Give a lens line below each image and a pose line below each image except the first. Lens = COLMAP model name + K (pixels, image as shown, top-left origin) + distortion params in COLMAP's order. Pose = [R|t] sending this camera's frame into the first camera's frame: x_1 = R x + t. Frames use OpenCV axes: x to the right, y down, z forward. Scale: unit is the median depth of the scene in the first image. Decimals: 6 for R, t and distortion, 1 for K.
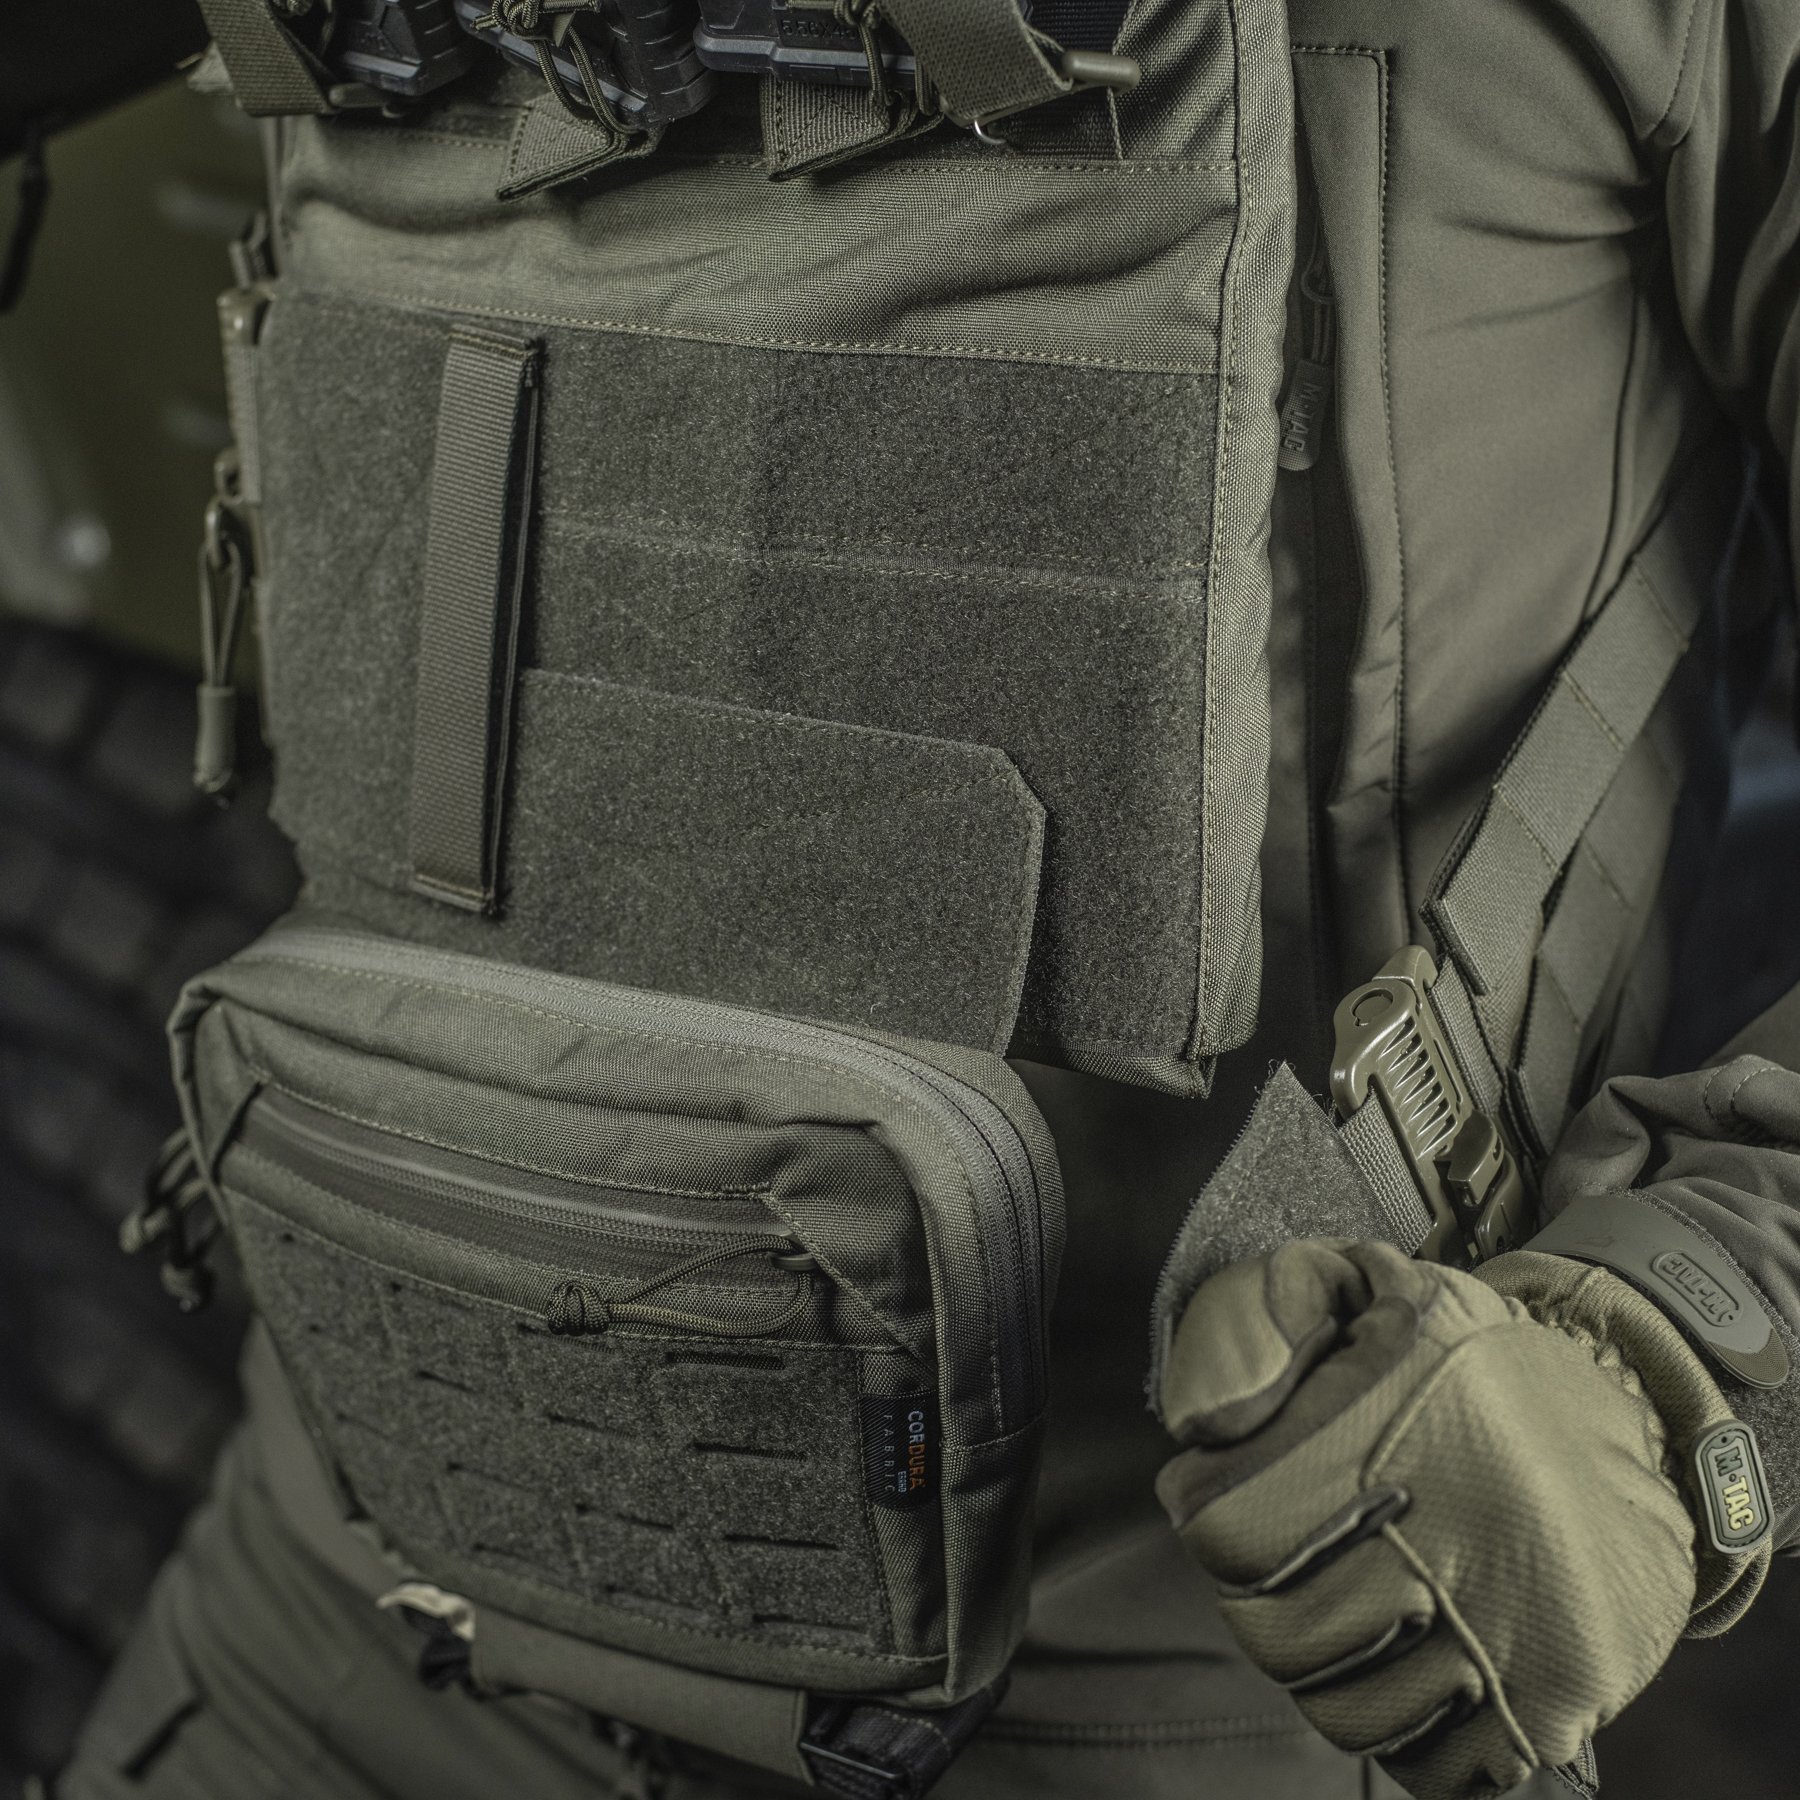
lens RADIAL K [[3654.7, 0, 900.0], [0, 3654.7, 900.0], [0, 0, 1]] dist [-0.059592, -1.335839]
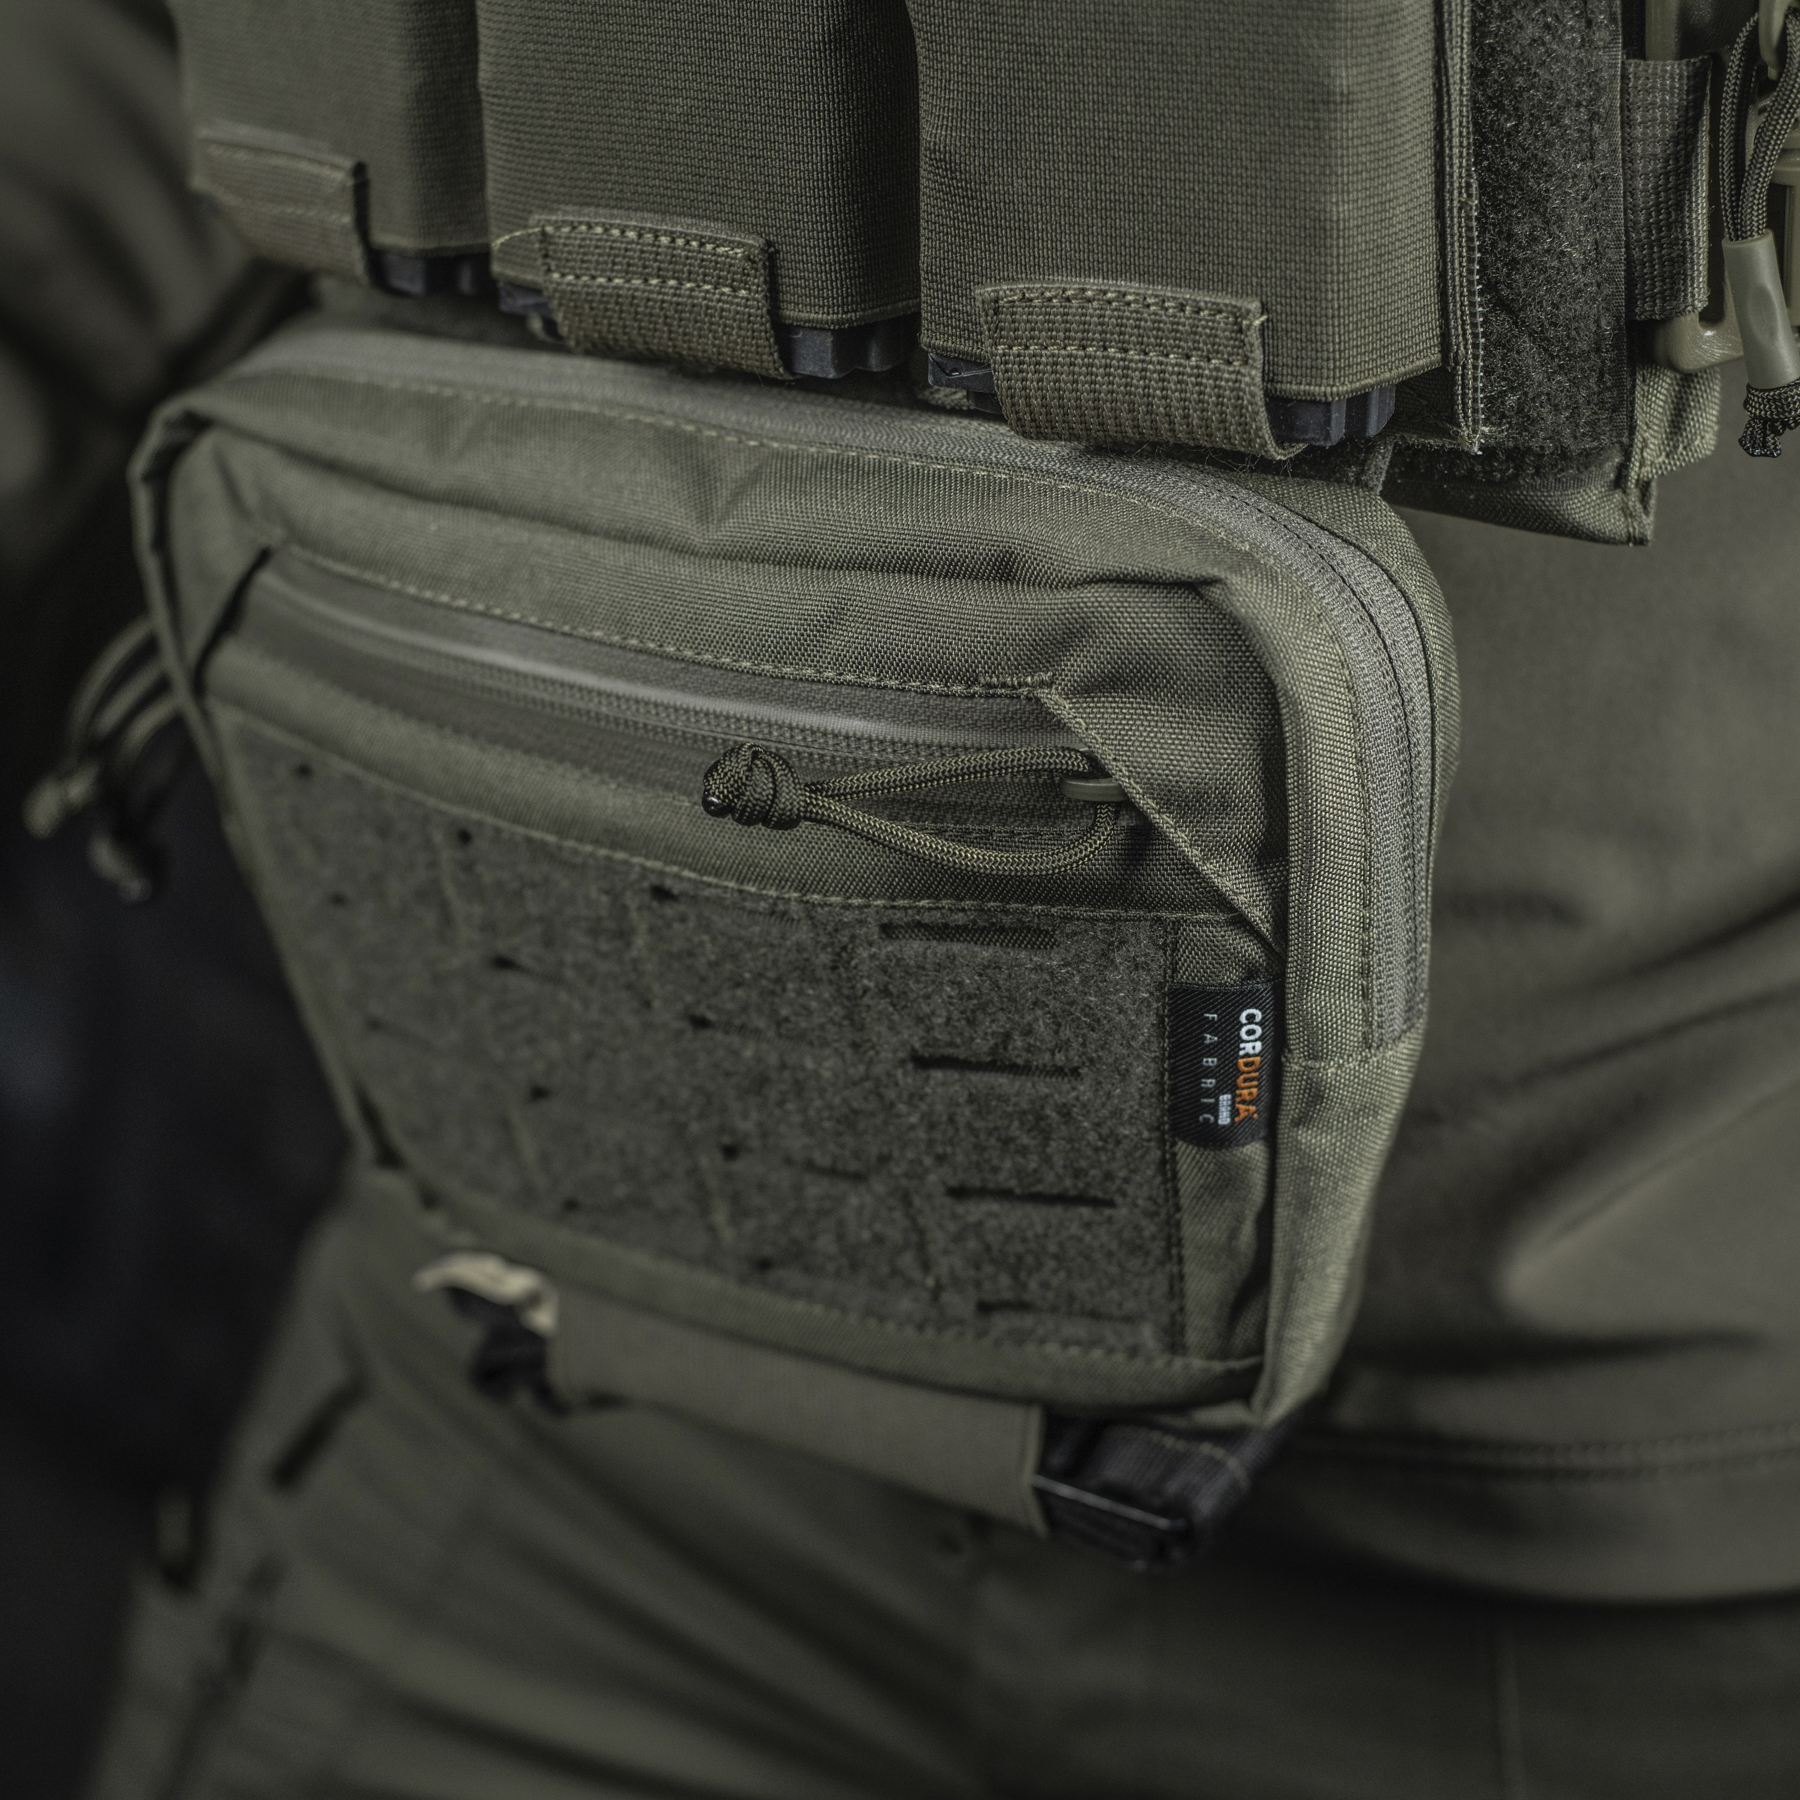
lens RADIAL K [[3654.7, 0, 900.0], [0, 3654.7, 900.0], [0, 0, 1]] dist [-0.059592, -1.335839]
pose [[0.999116, 0.006898, 0.041463, -0.085287], [-0.010733, 0.995609, 0.092990, 0.052906], [-0.040639, -0.093353, 0.994803, 0.300840]]
